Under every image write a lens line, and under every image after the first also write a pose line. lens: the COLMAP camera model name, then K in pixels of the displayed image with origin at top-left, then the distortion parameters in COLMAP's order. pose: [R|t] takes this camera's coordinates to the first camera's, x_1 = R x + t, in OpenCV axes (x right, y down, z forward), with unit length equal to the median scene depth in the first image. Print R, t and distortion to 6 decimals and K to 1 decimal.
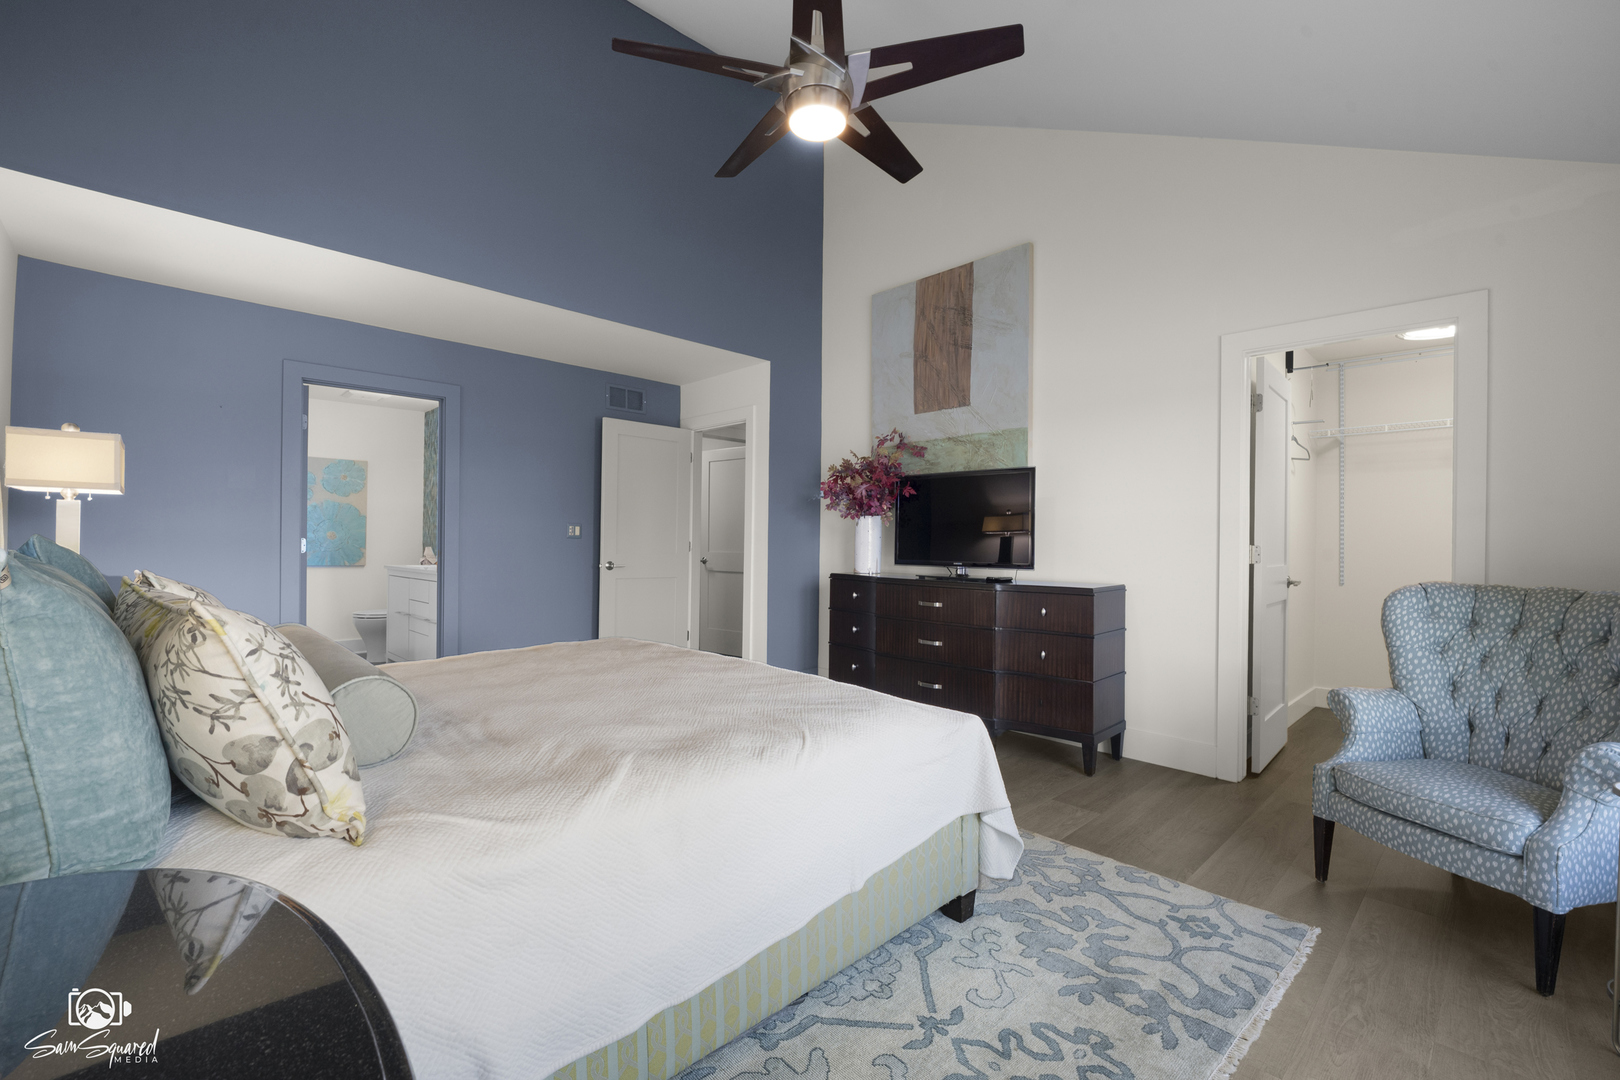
lens RADIAL K [[681.4, 0, 816.4], [0, 681.4, 538.8], [0, 0, 1]] dist [0.019377, -0.022831]
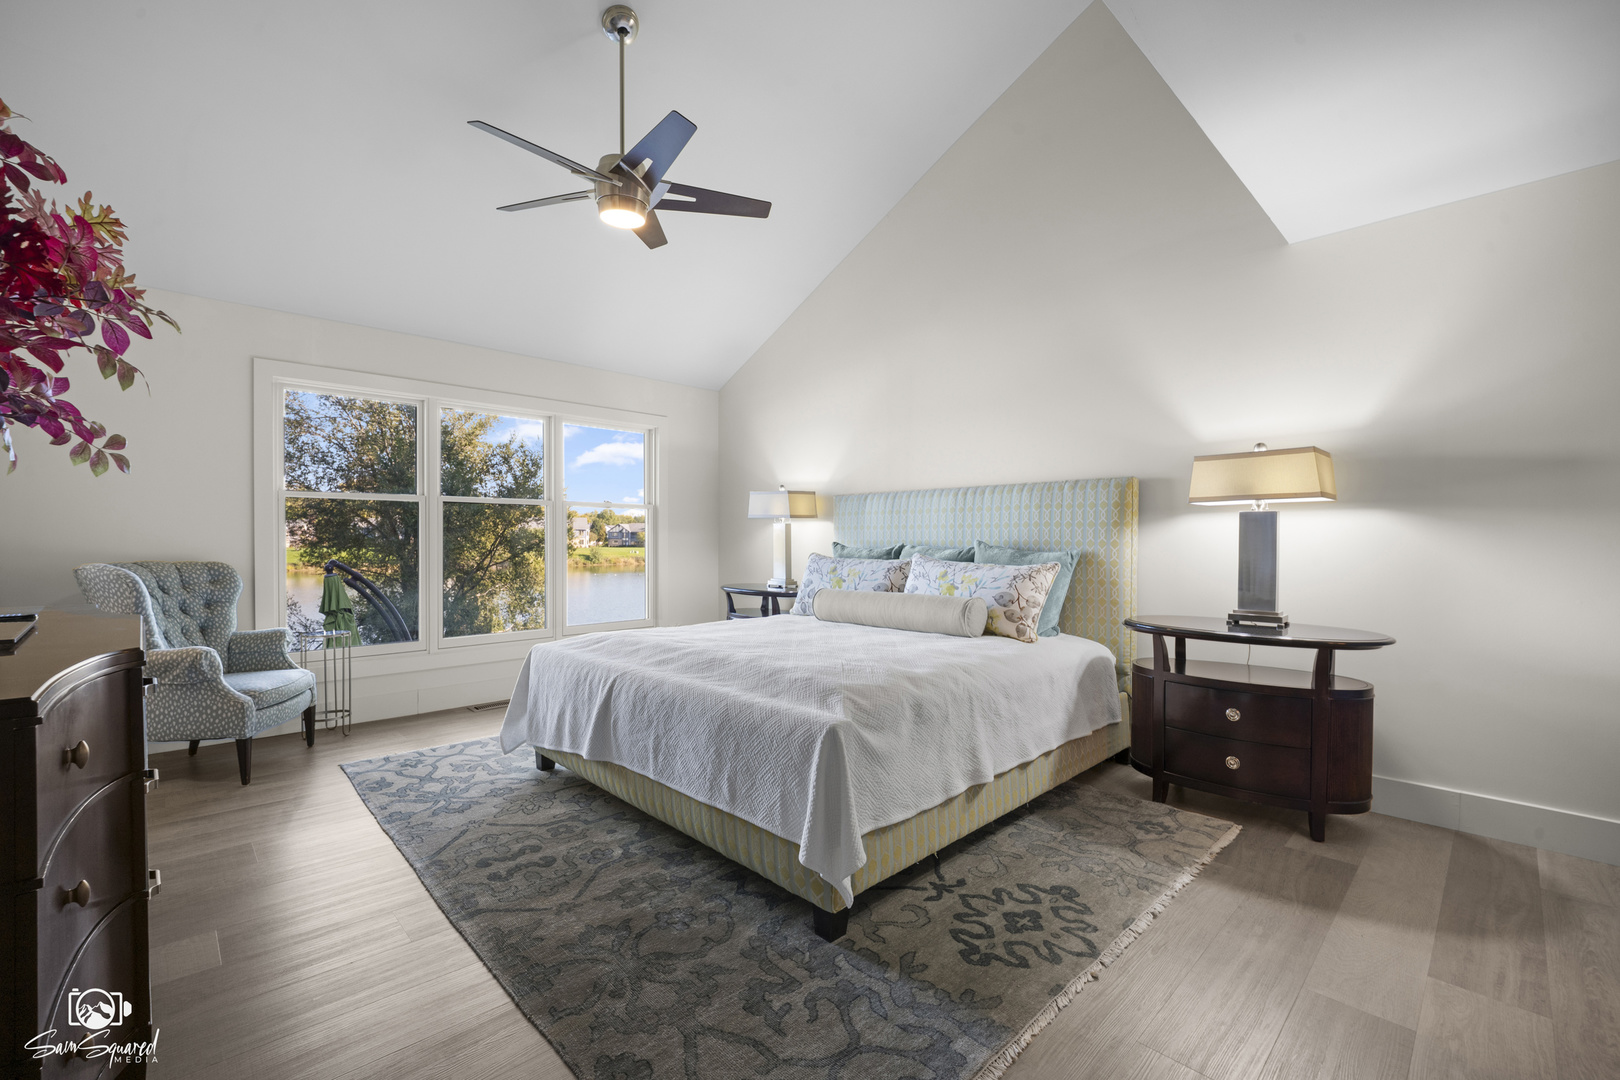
lens RADIAL K [[681.4, 0, 816.4], [0, 681.4, 538.8], [0, 0, 1]] dist [0.019377, -0.022831]
pose [[-0.999968, -0.004762, 0.006480, -0.418196], [-0.004800, 0.999972, -0.005815, 0.018085], [-0.006452, -0.005846, -0.999962, 2.495687]]
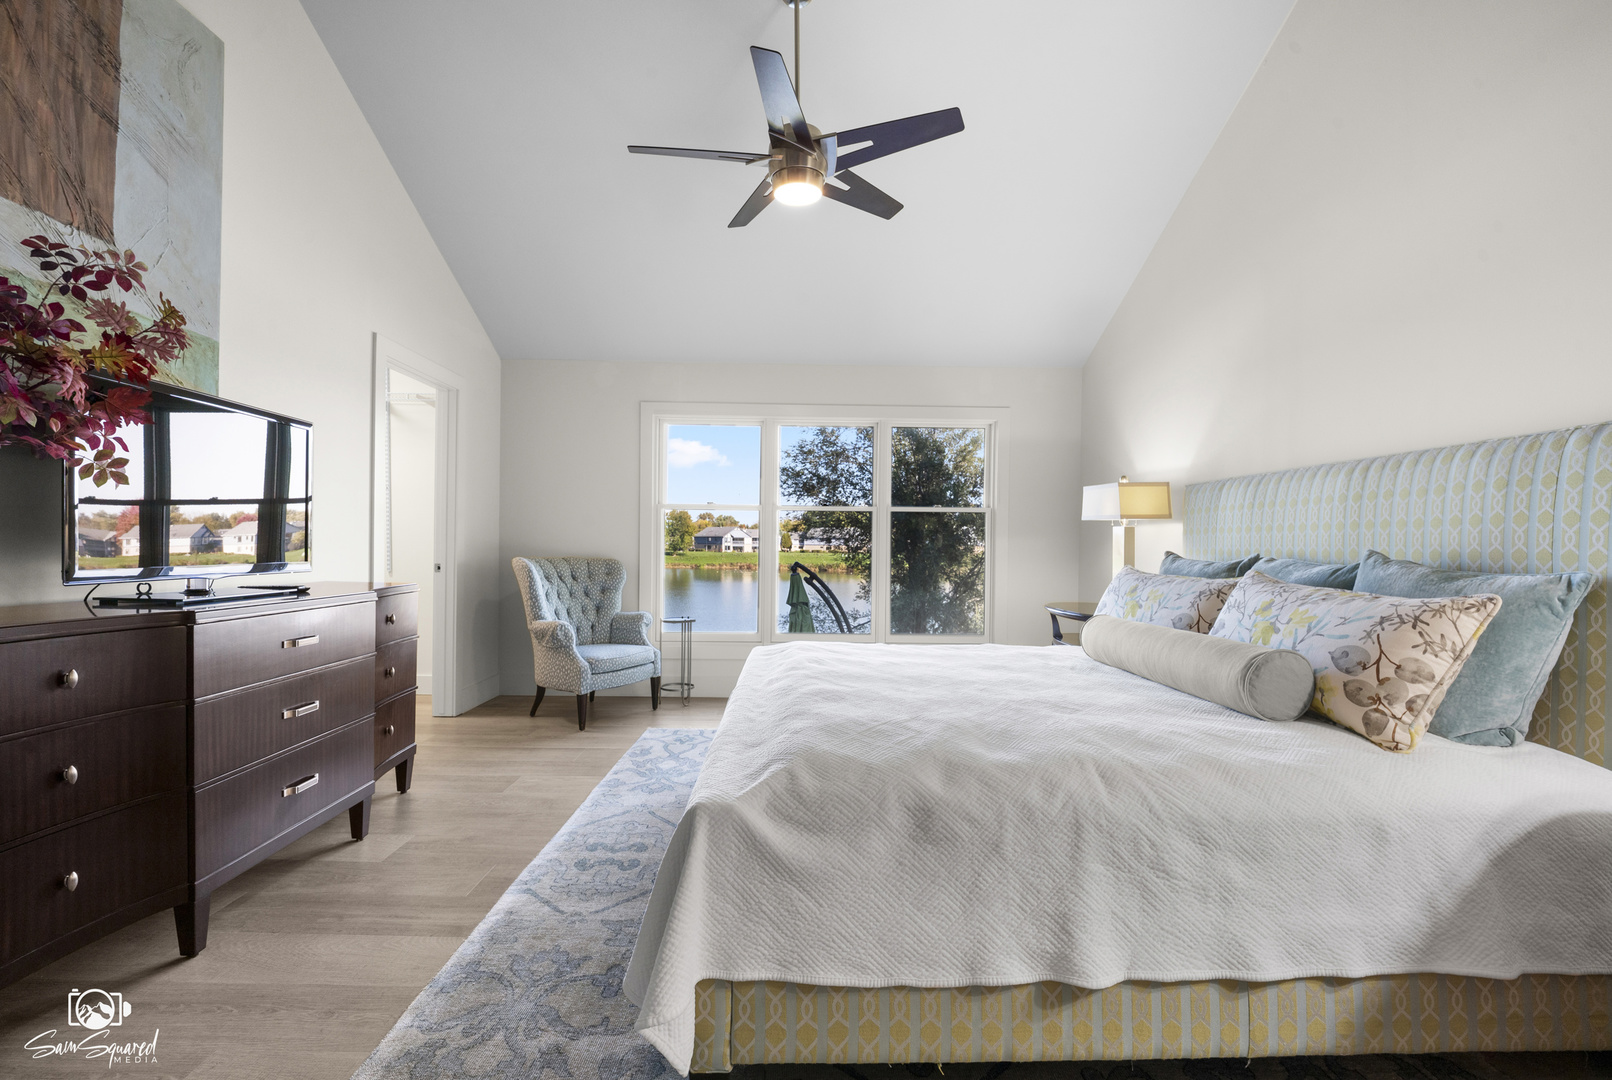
lens RADIAL K [[674.4, 0, 806.3], [0, 674.4, 544.3], [0, 0, 1]] dist [0.016653, -0.018446]
pose [[-0.726789, -0.011383, 0.686767, -0.913432], [-0.018634, 0.999821, -0.003148, 0.019930], [-0.686608, -0.015085, -0.726871, 1.998443]]
